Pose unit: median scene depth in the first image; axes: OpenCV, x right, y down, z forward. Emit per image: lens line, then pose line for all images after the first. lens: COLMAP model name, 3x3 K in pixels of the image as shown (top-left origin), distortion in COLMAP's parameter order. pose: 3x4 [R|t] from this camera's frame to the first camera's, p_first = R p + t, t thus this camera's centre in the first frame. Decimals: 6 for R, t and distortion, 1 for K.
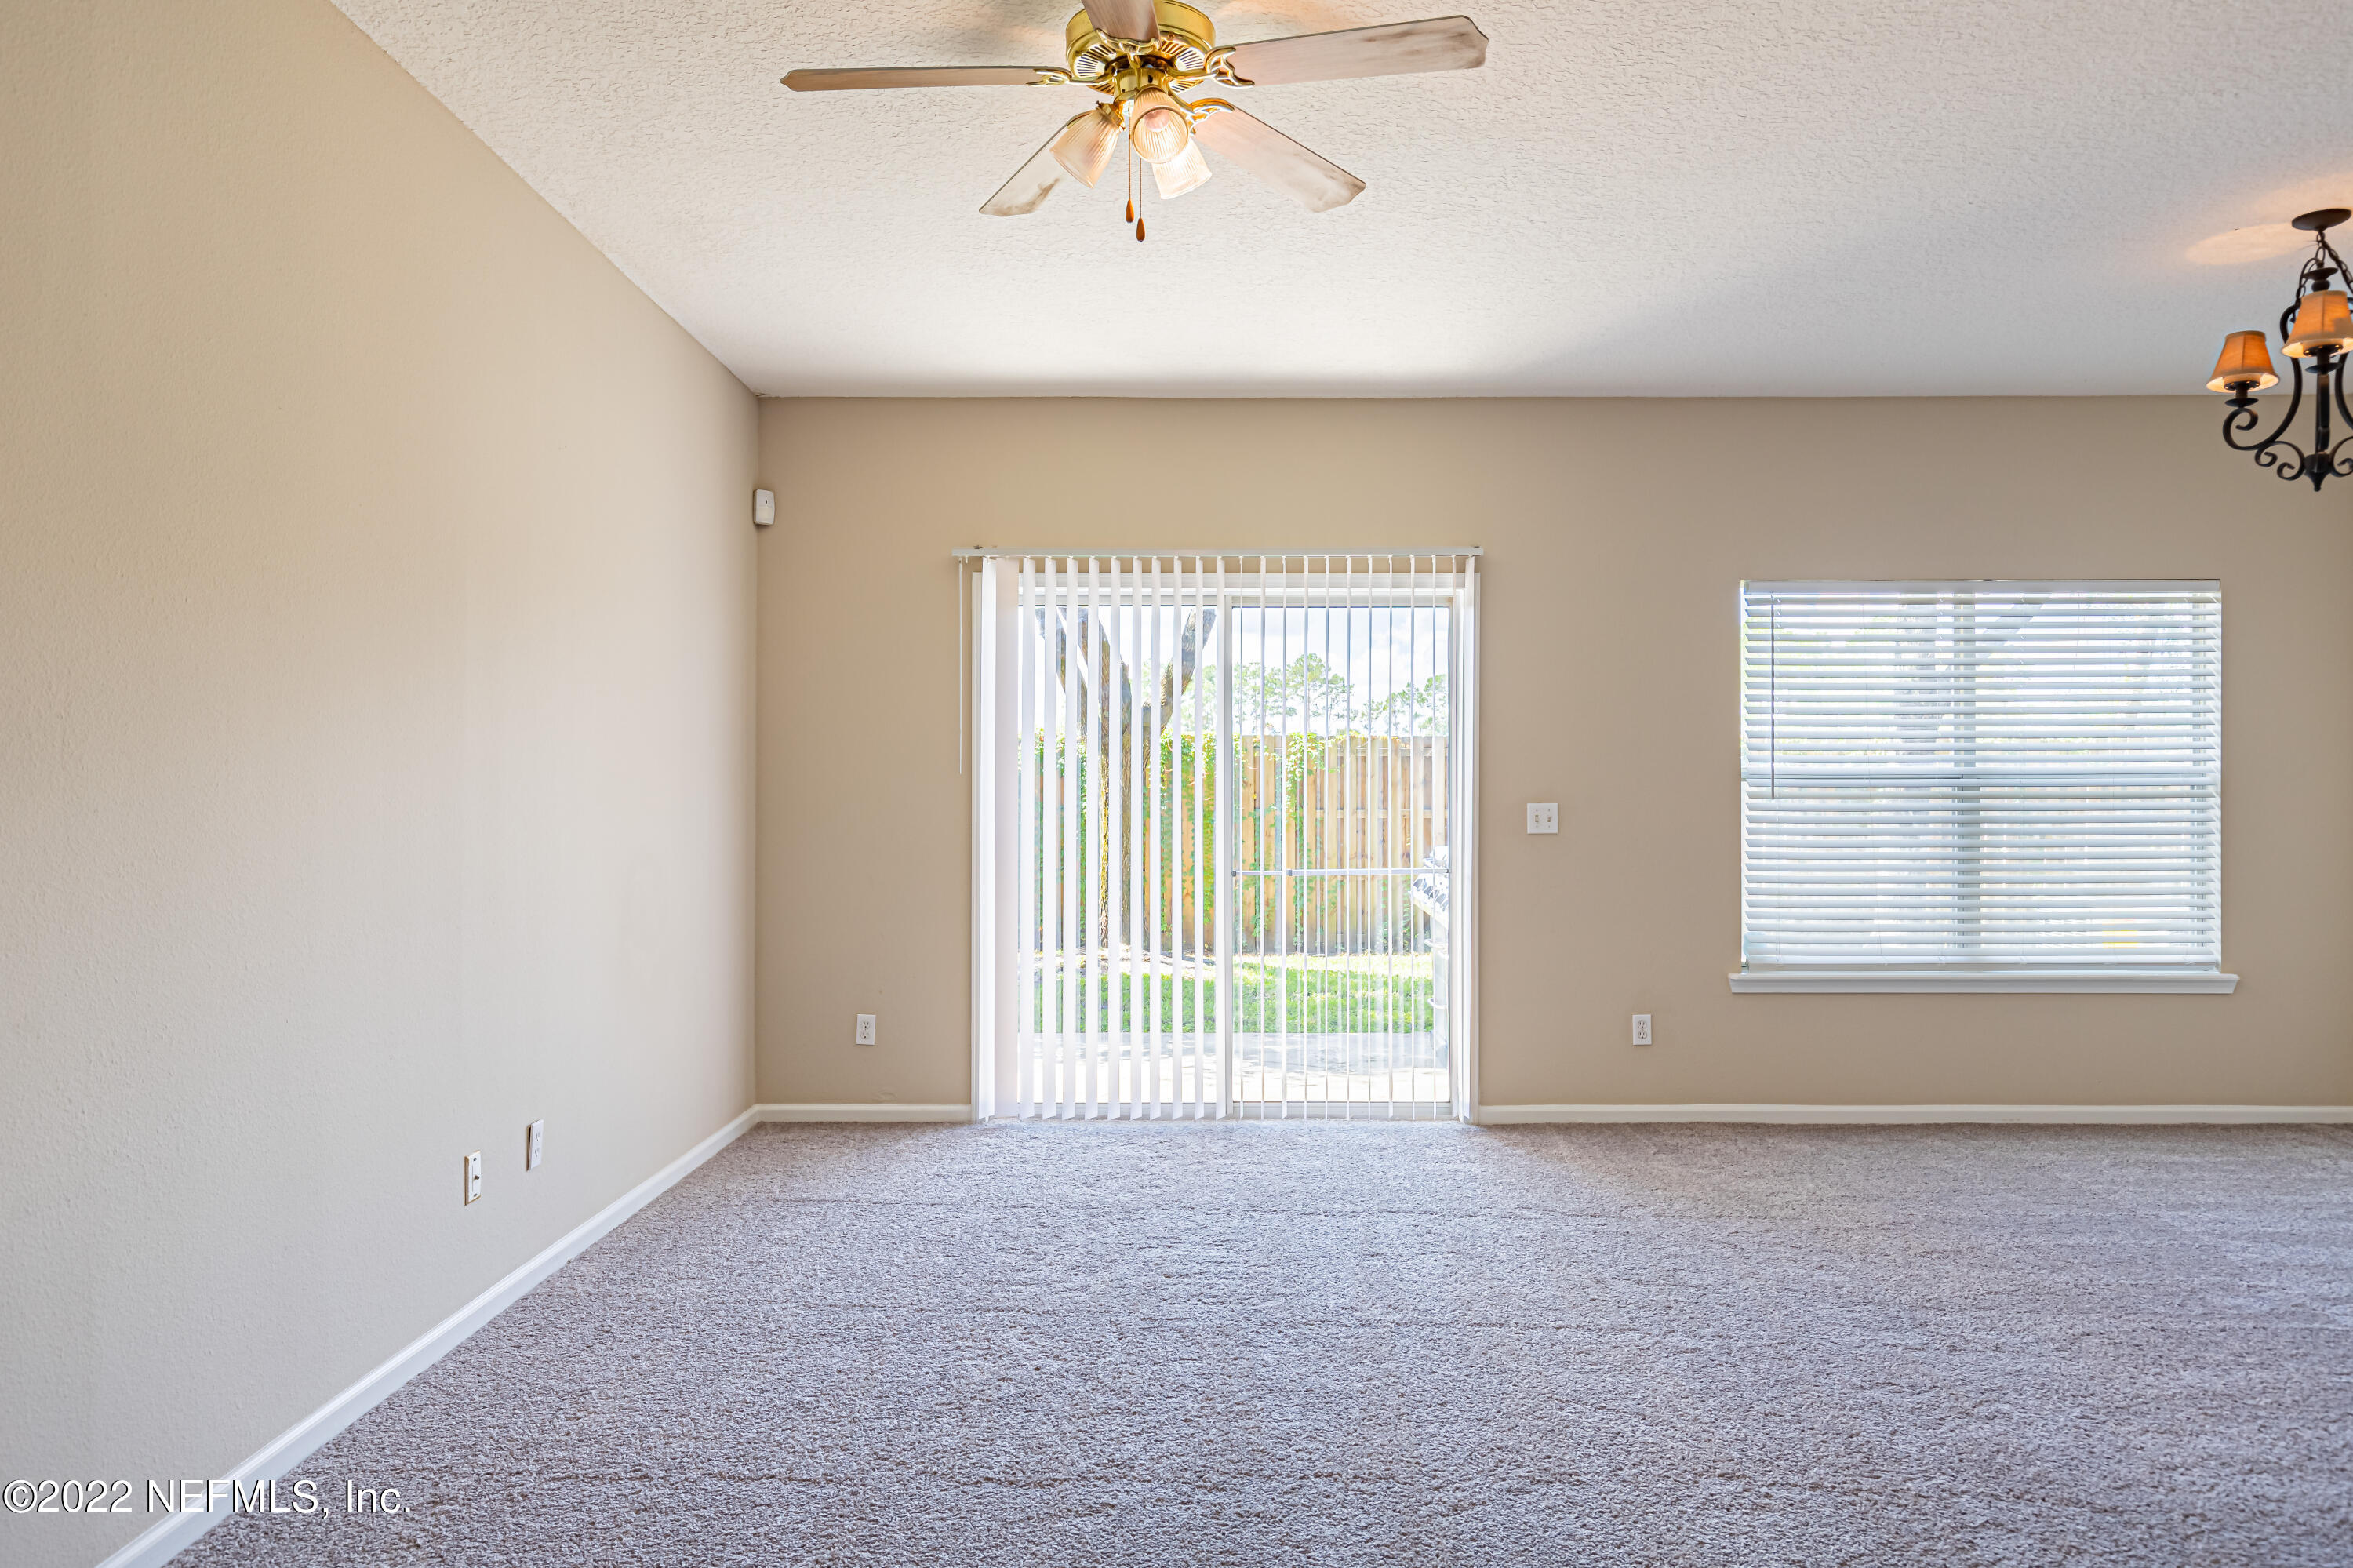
lens RADIAL K [[1555.8, 0, 1183.5], [0, 1555.8, 785.8], [0, 0, 1]] dist [-0.000019, -0.000049]
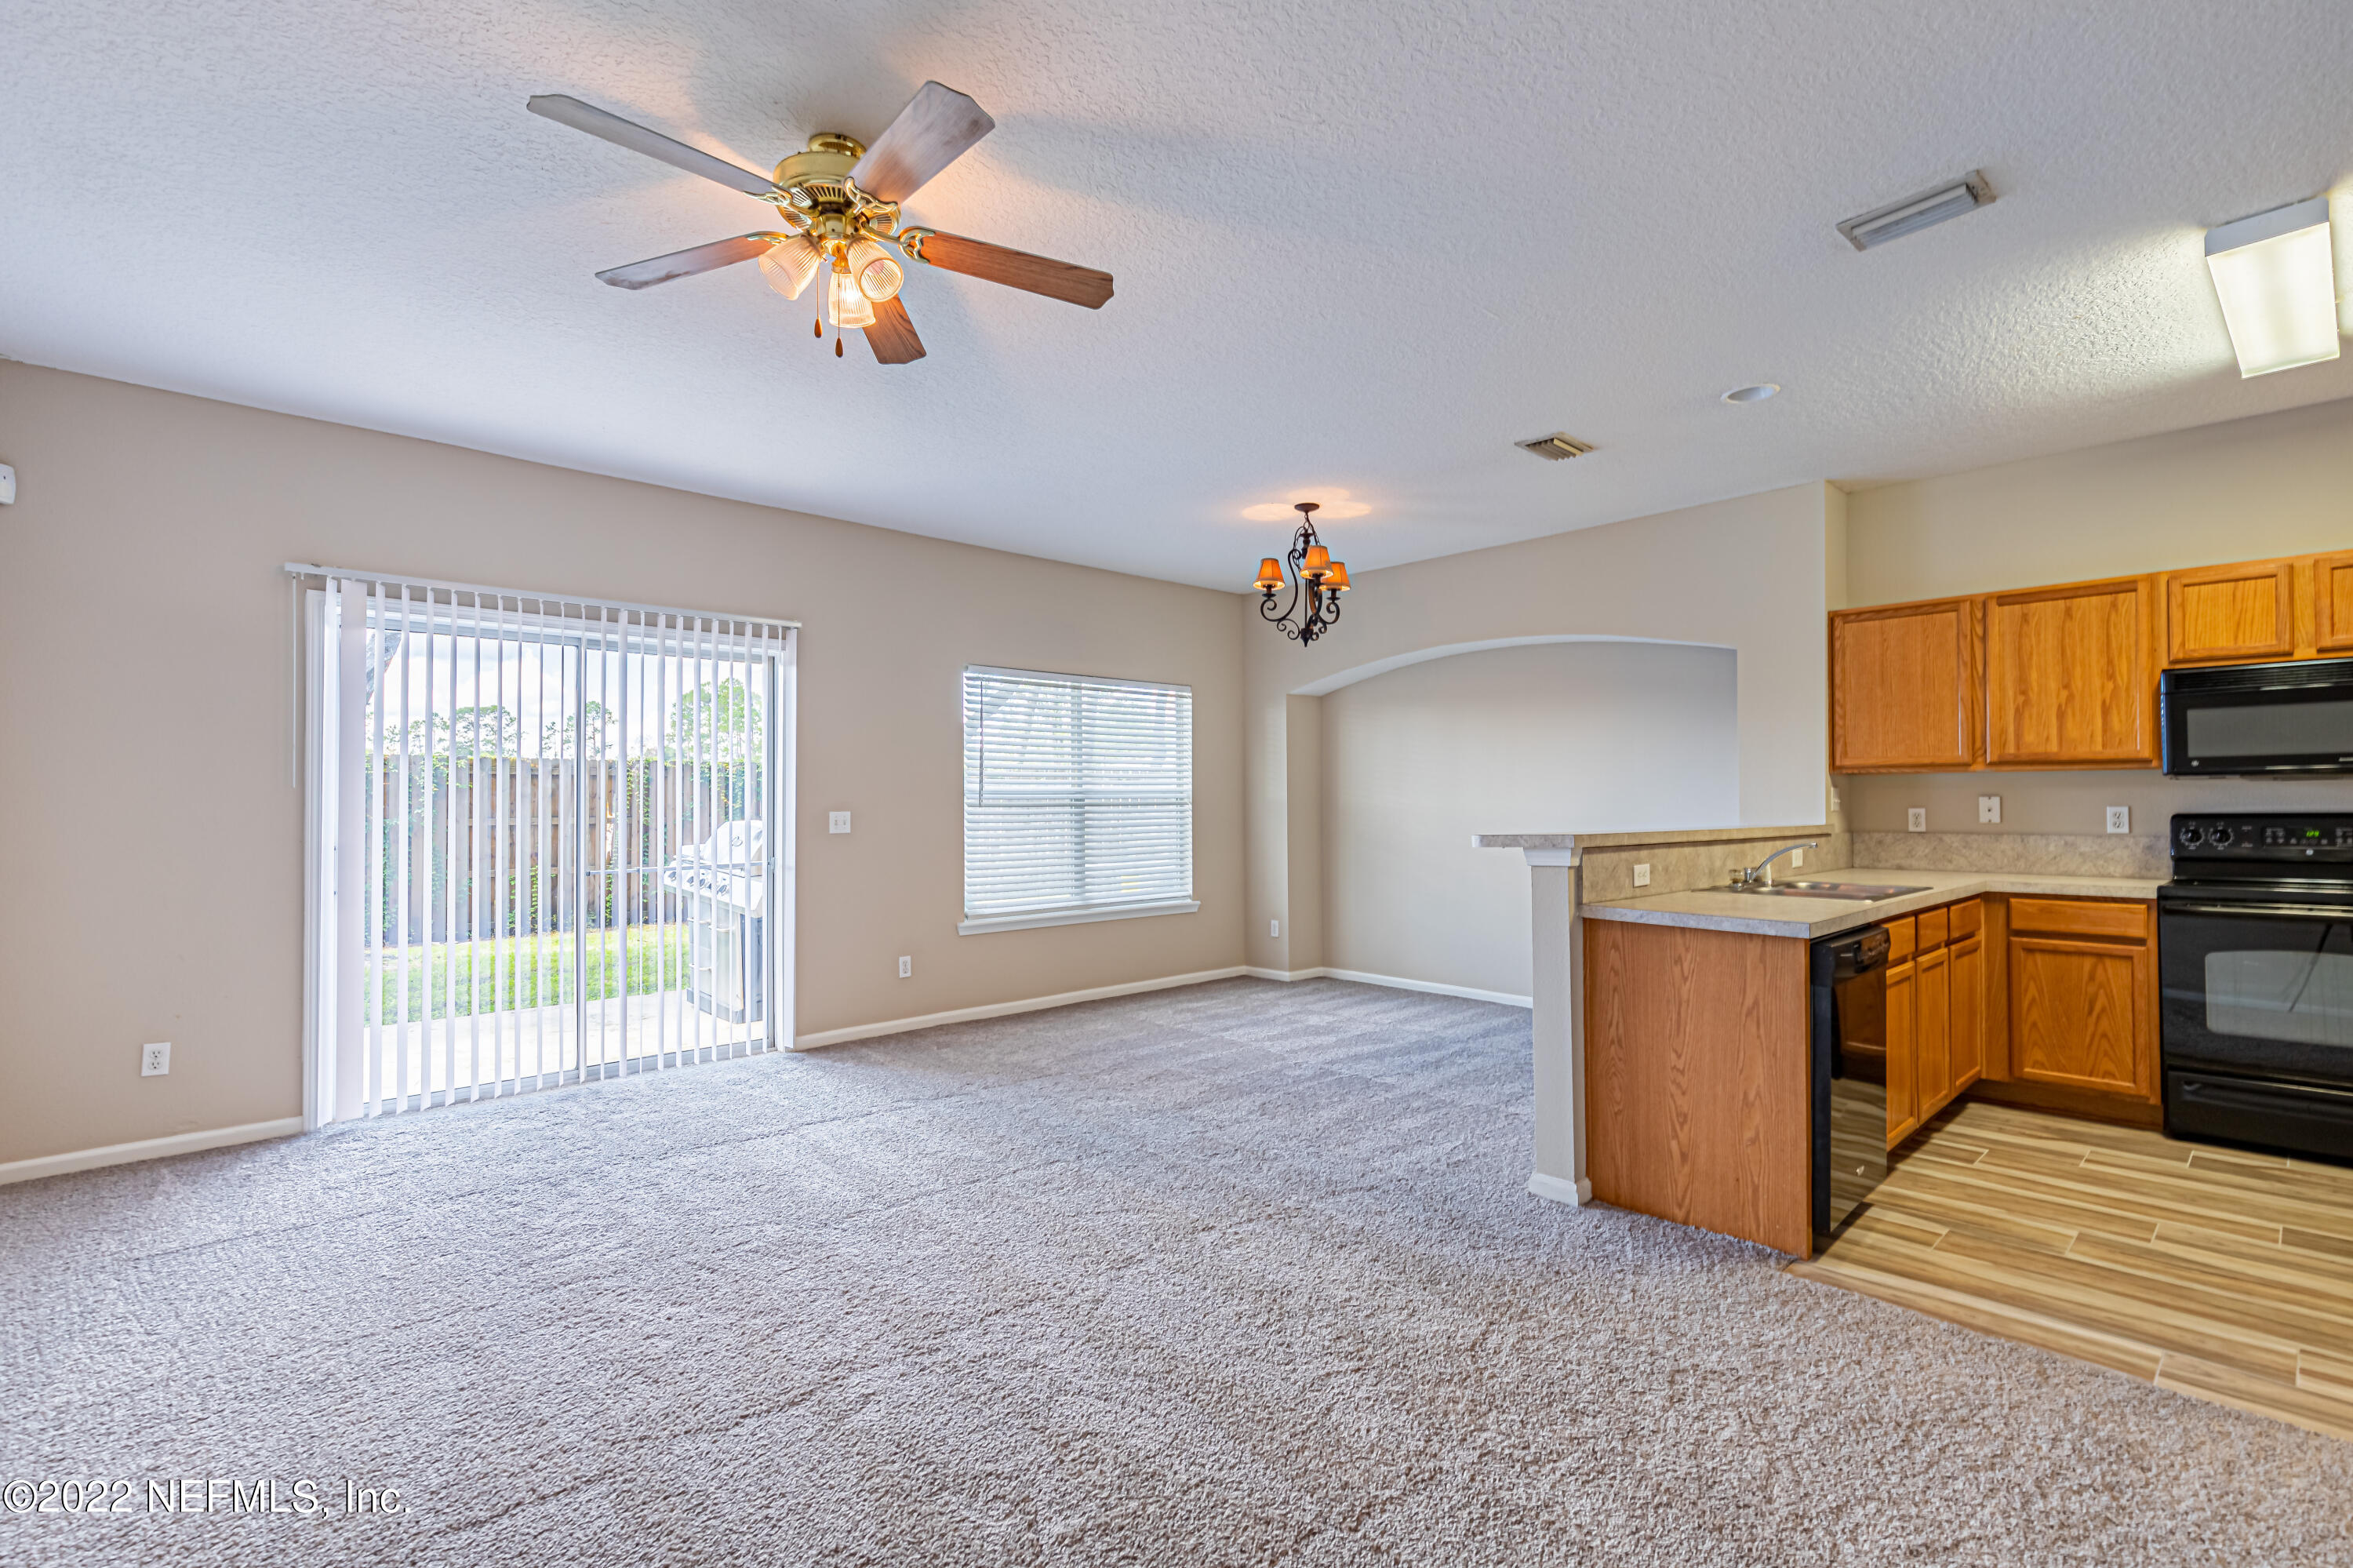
lens RADIAL K [[1060.1, 0, 1182.9], [0, 1060.1, 790.6], [0, 0, 1]] dist [0.011488, -0.002185]
pose [[0.724759, 0.004547, 0.688987, -0.202674], [-0.000152, 0.999979, -0.006440, -0.001641], [-0.689002, 0.004563, 0.724745, 0.103374]]
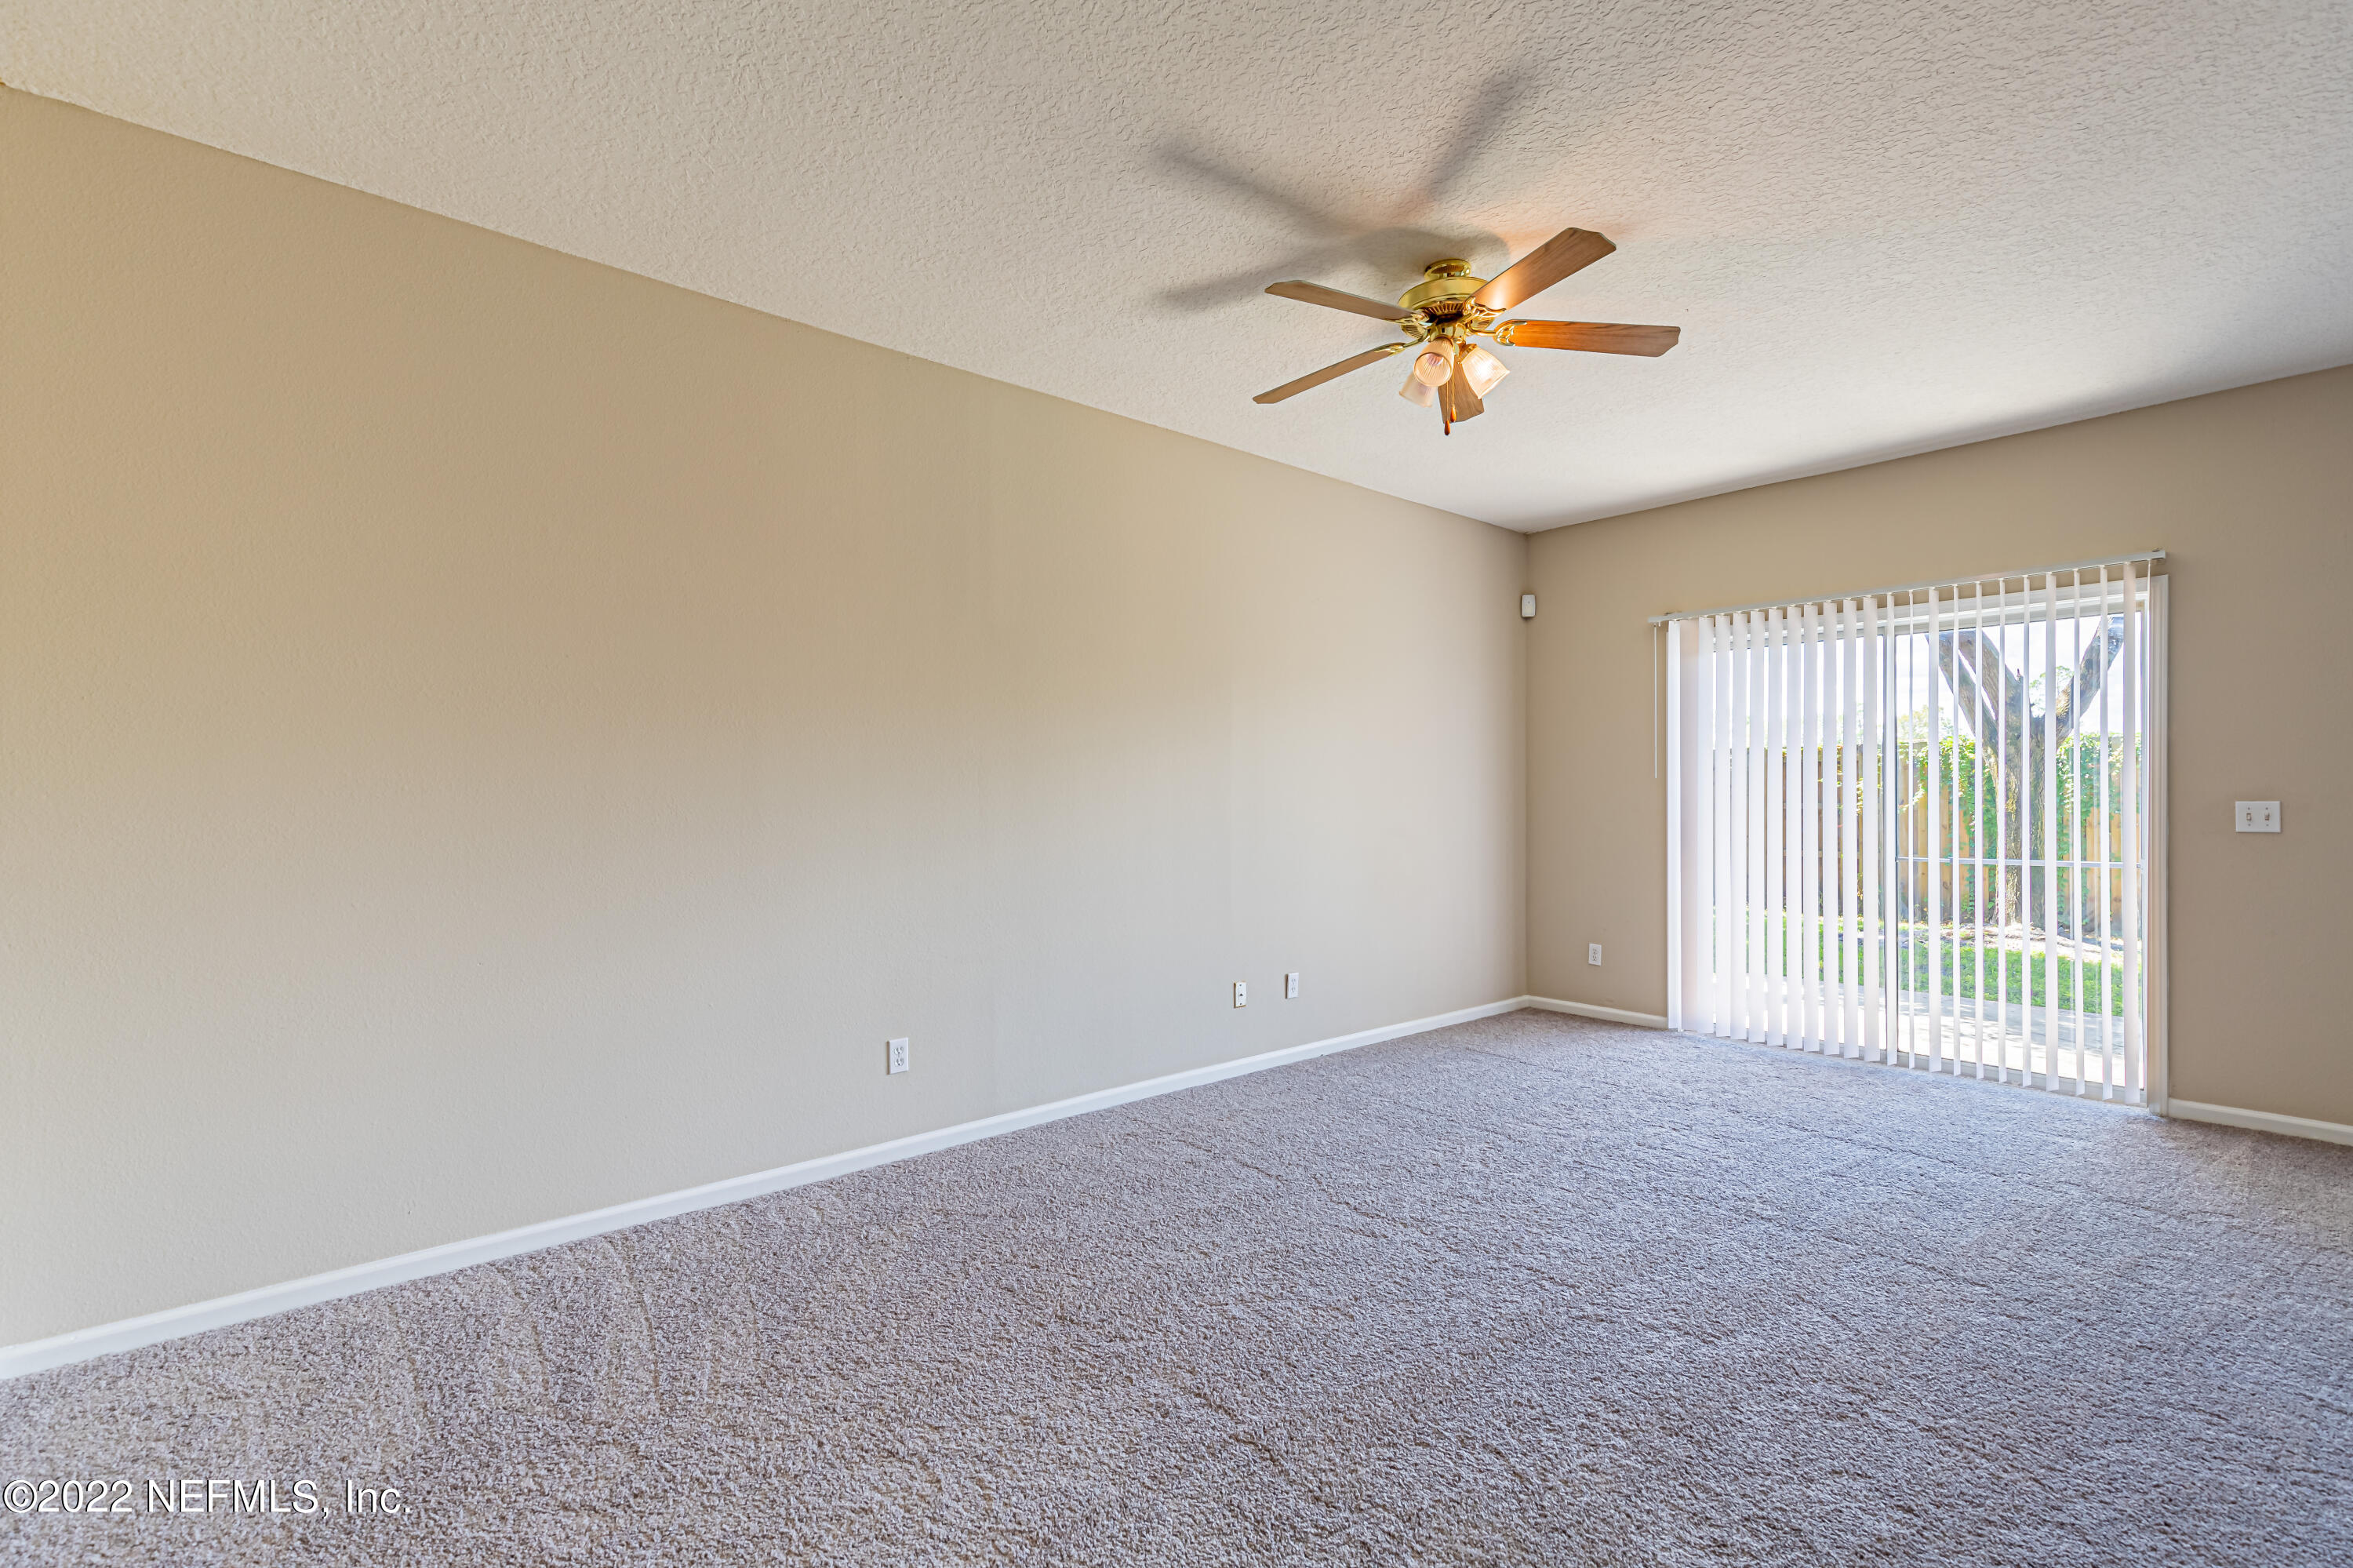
lens RADIAL K [[1060.1, 0, 1185.7], [0, 1060.1, 788.8], [0, 0, 1]] dist [0.011488, -0.002185]
pose [[0.661564, -0.005130, -0.749871, 0.291915], [0.005748, 0.999982, -0.001771, 0.000888], [0.749867, -0.003139, 0.661581, 0.055797]]
